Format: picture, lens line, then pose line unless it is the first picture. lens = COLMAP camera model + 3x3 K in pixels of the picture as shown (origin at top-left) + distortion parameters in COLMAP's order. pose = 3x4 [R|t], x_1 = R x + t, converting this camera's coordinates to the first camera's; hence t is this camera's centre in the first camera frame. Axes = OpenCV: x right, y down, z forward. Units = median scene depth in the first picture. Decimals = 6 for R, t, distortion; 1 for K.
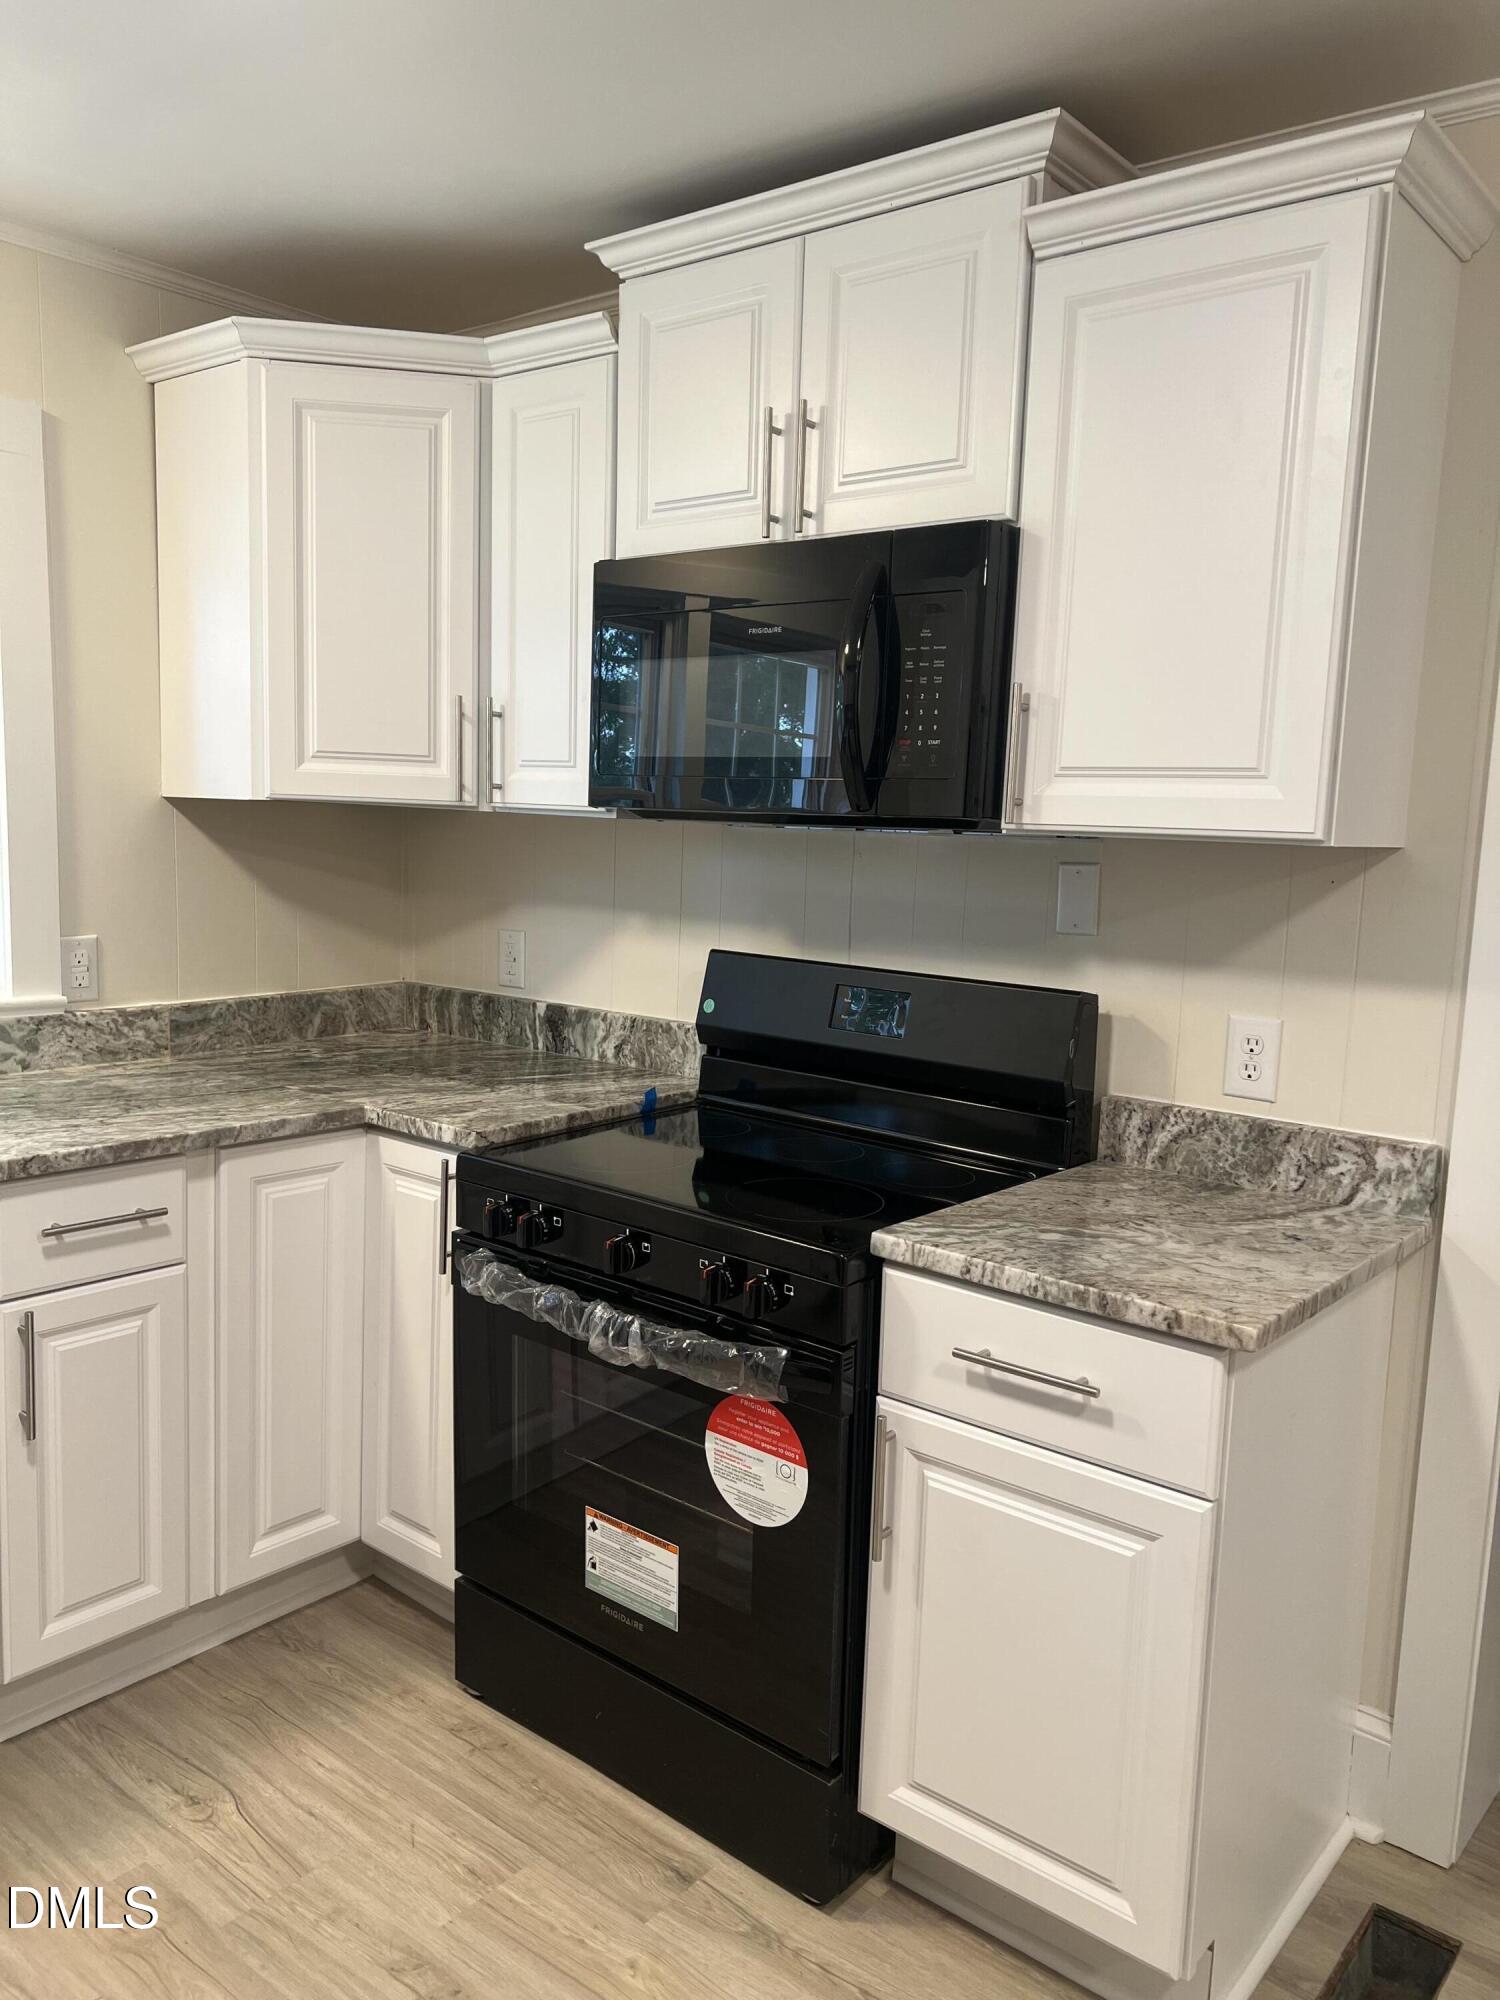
lens RADIAL K [[1522.8, 0, 759.3], [0, 1522.8, 1017.0], [0, 0, 1]] dist [0.031035, -0.004190]
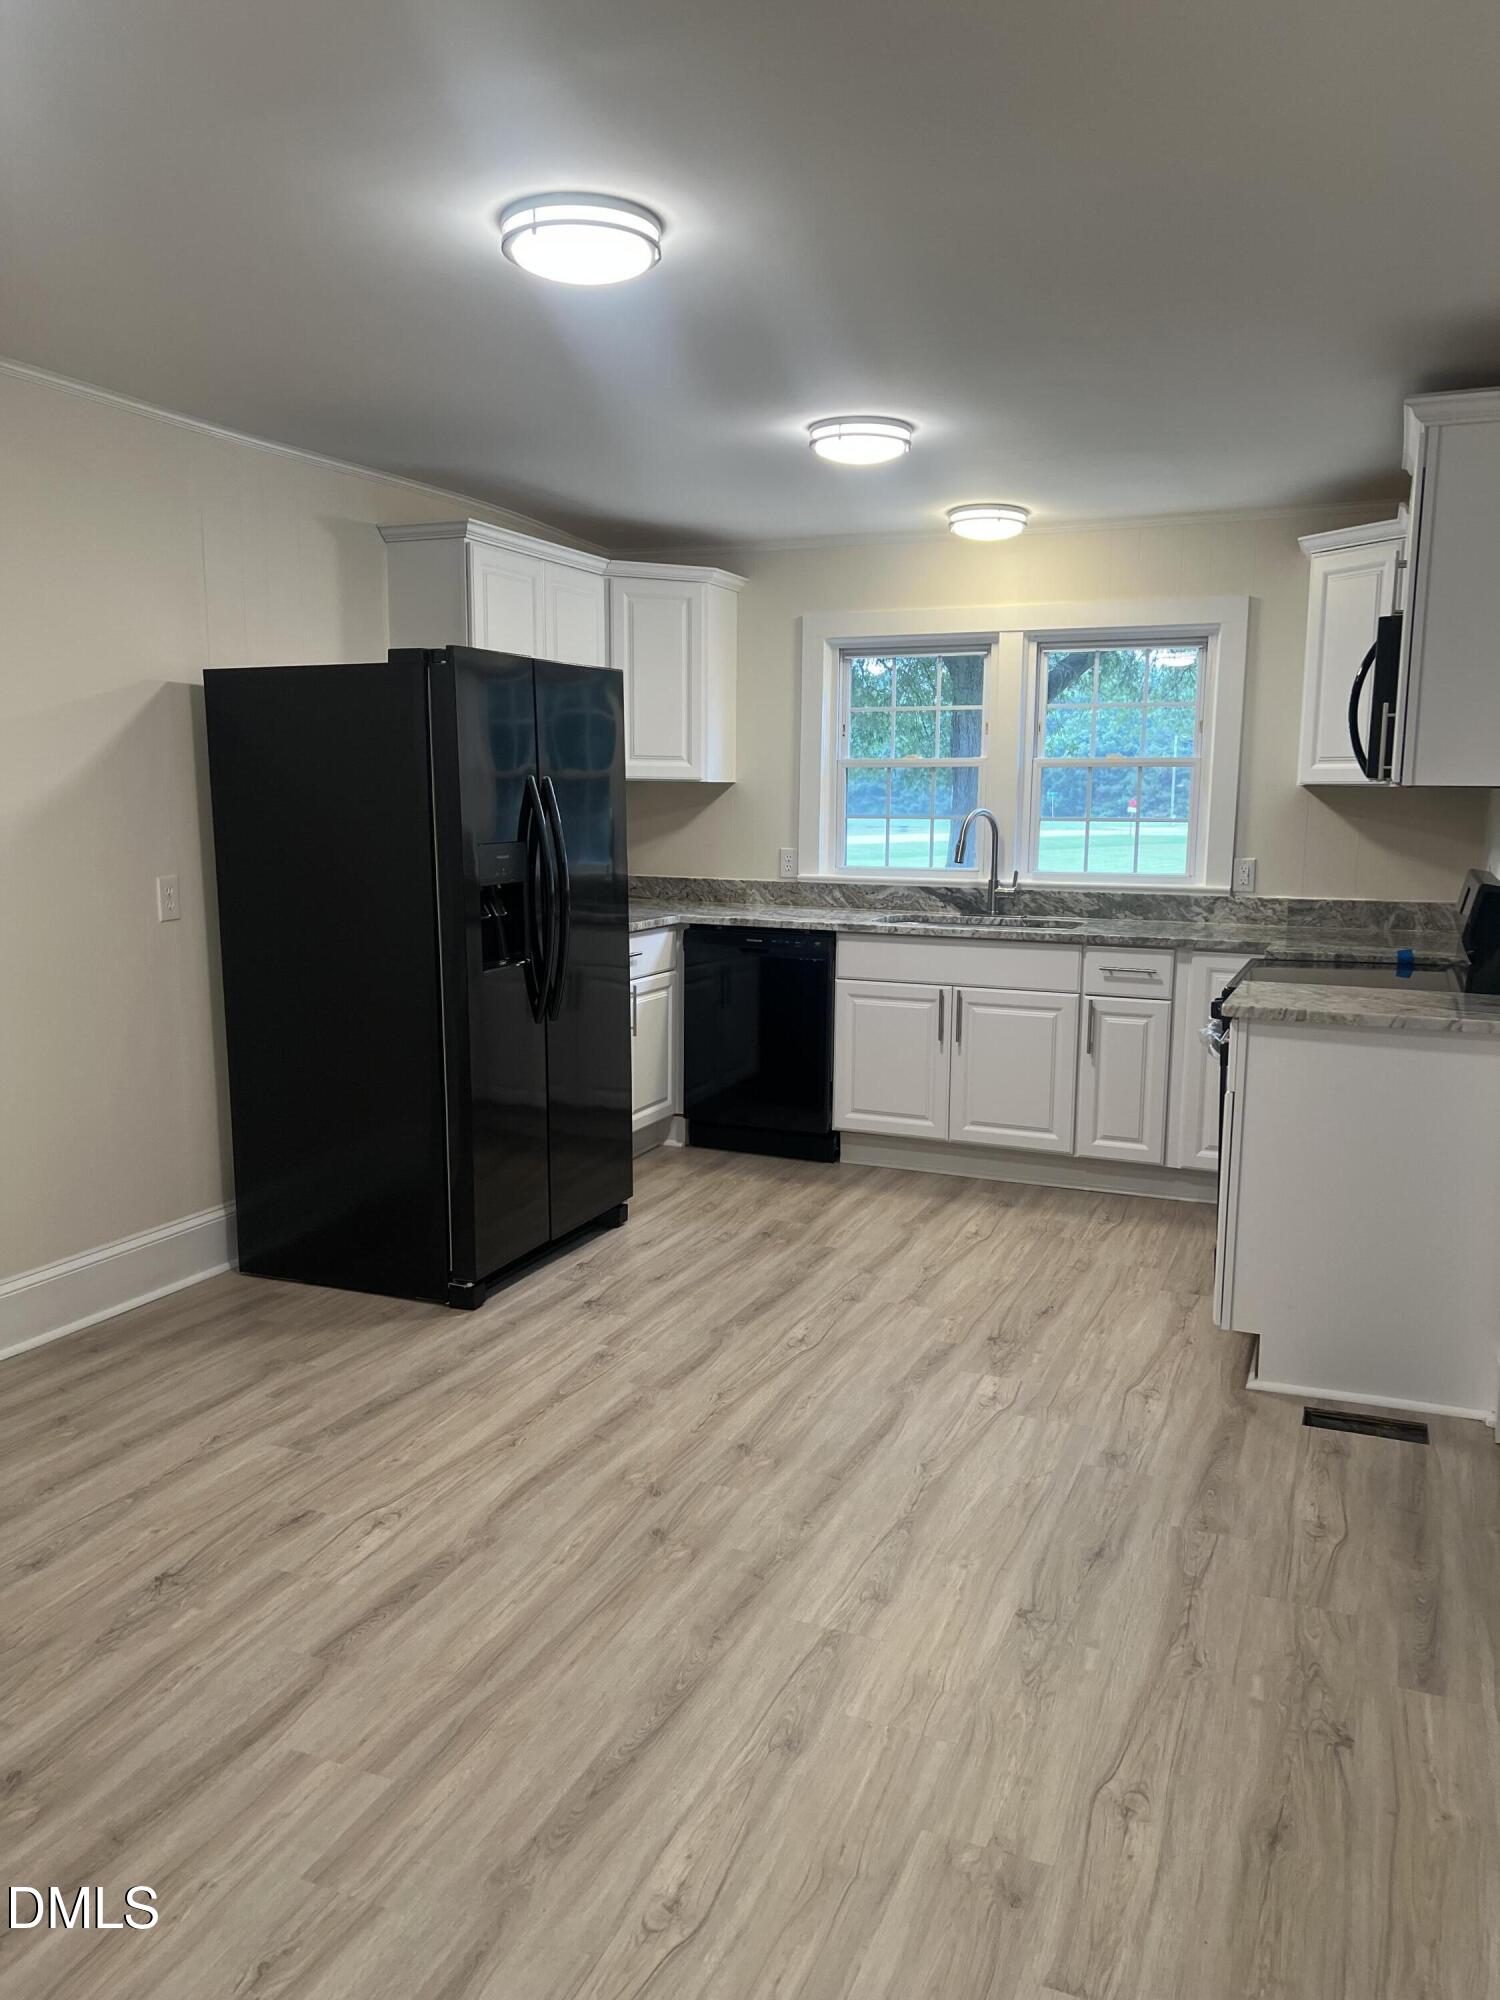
lens RADIAL K [[1493.3, 0, 746.1], [0, 1493.3, 1019.0], [0, 0, 1]] dist [0.075400, -0.101203]
pose [[0.281157, 0.112621, -0.953031, 1.390810], [-0.126969, 0.988725, 0.079381, 0.088623], [0.951225, 0.098686, 0.292287, -0.176170]]
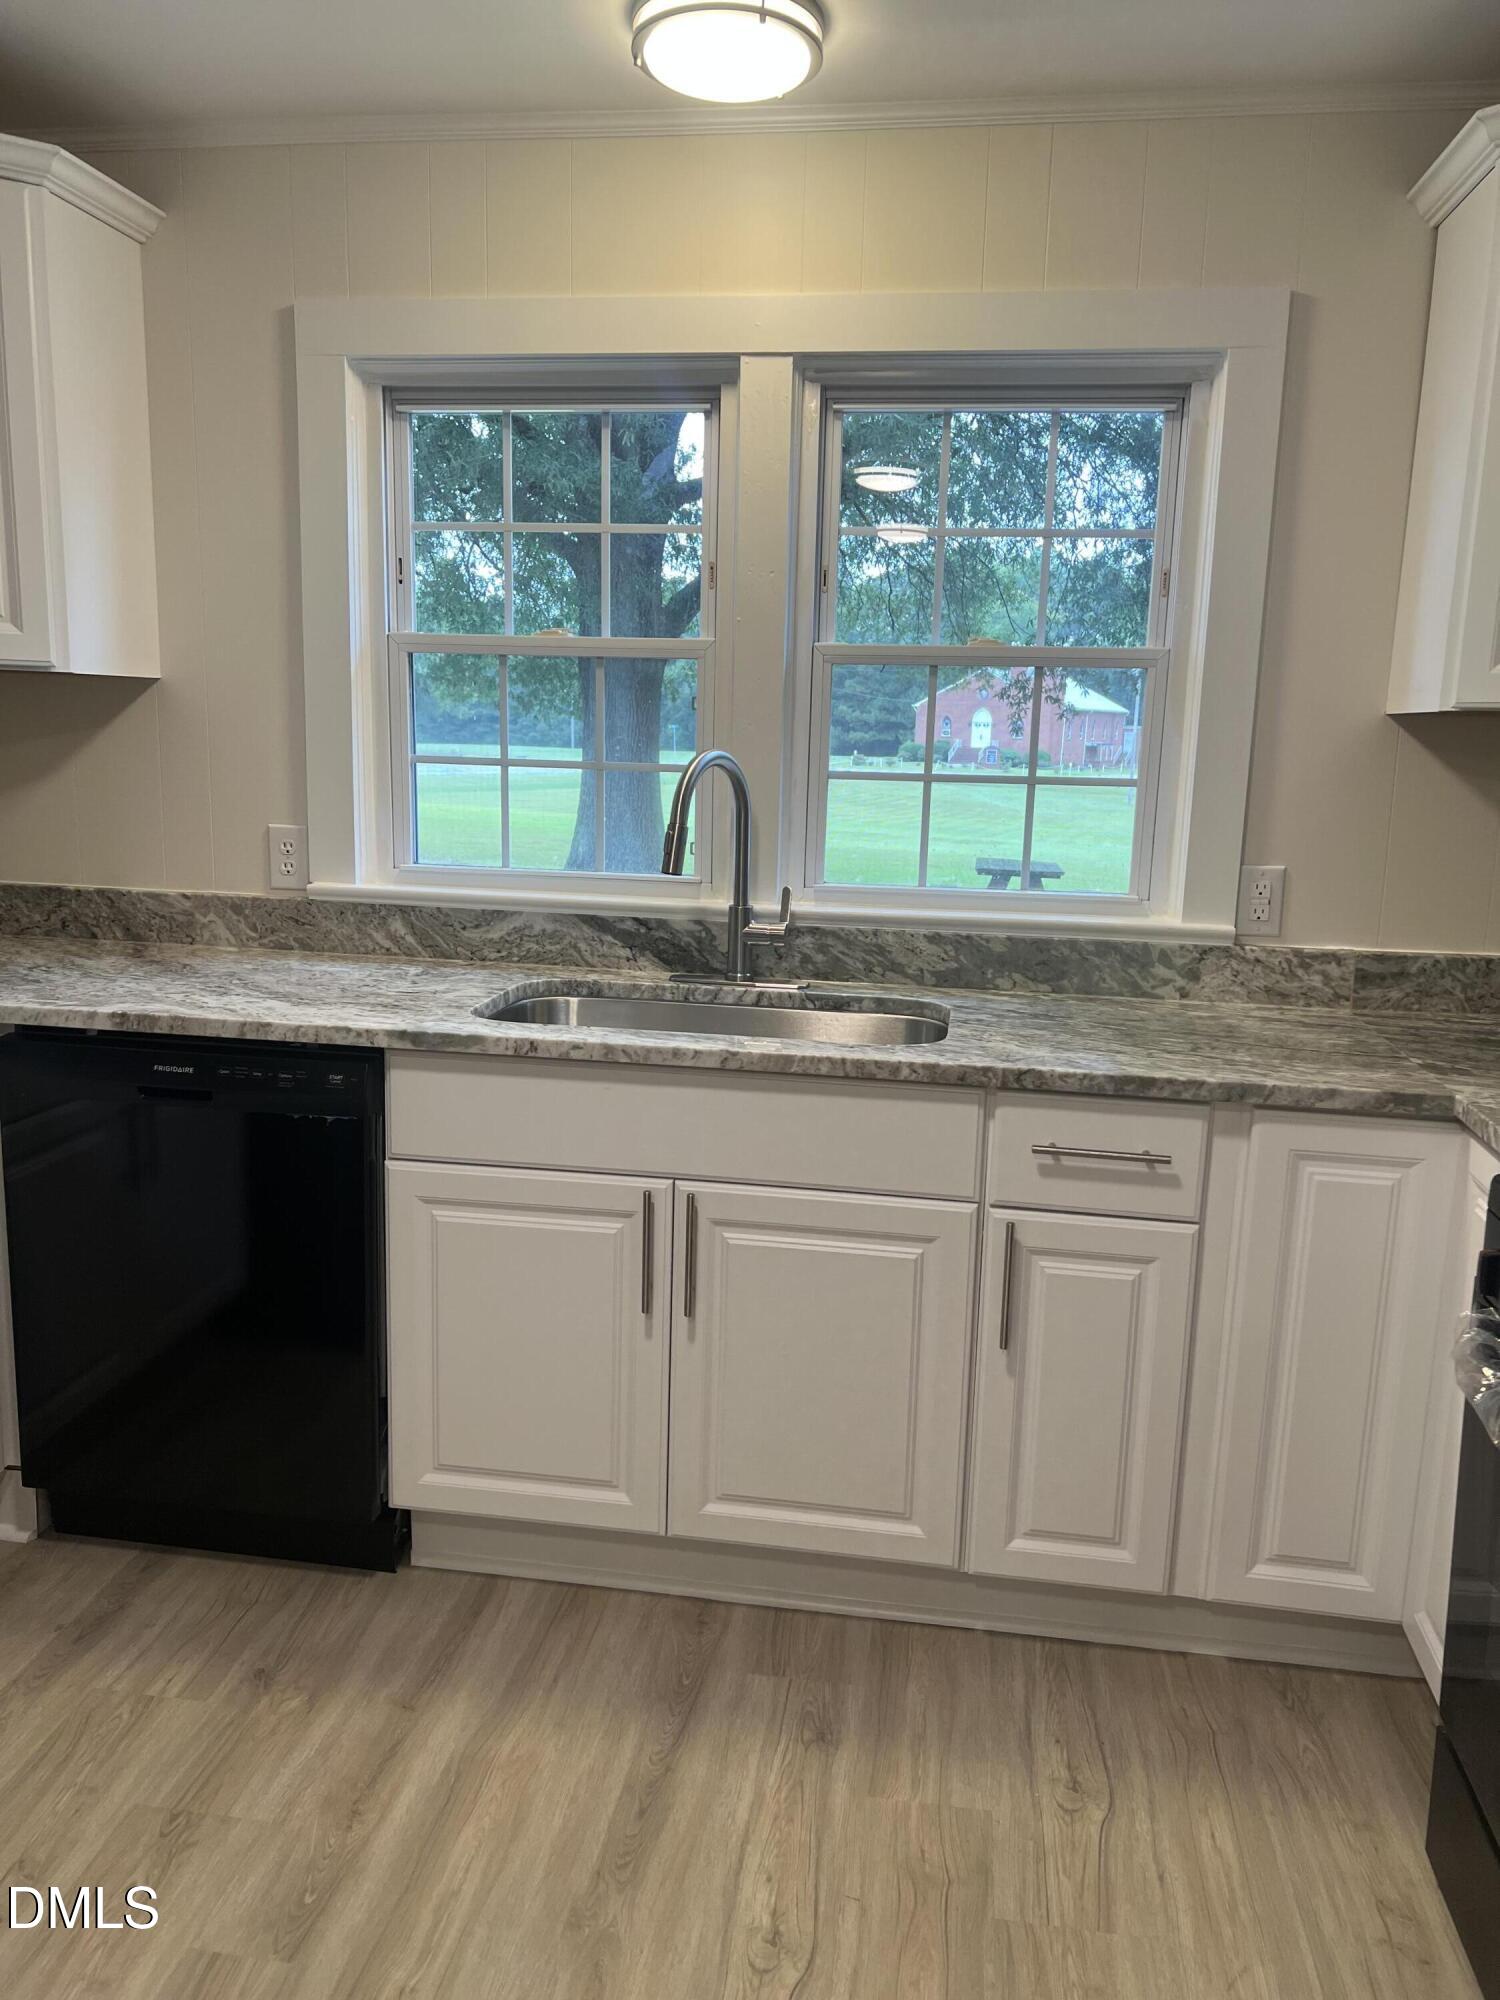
lens RADIAL K [[1493.3, 0, 746.1], [0, 1493.3, 1019.0], [0, 0, 1]] dist [0.075400, -0.101203]
pose [[0.510780, 0.144278, -0.847519, 0.208076], [-0.125731, 0.987754, 0.092376, -0.006201], [0.850468, 0.059376, 0.522665, 0.286220]]
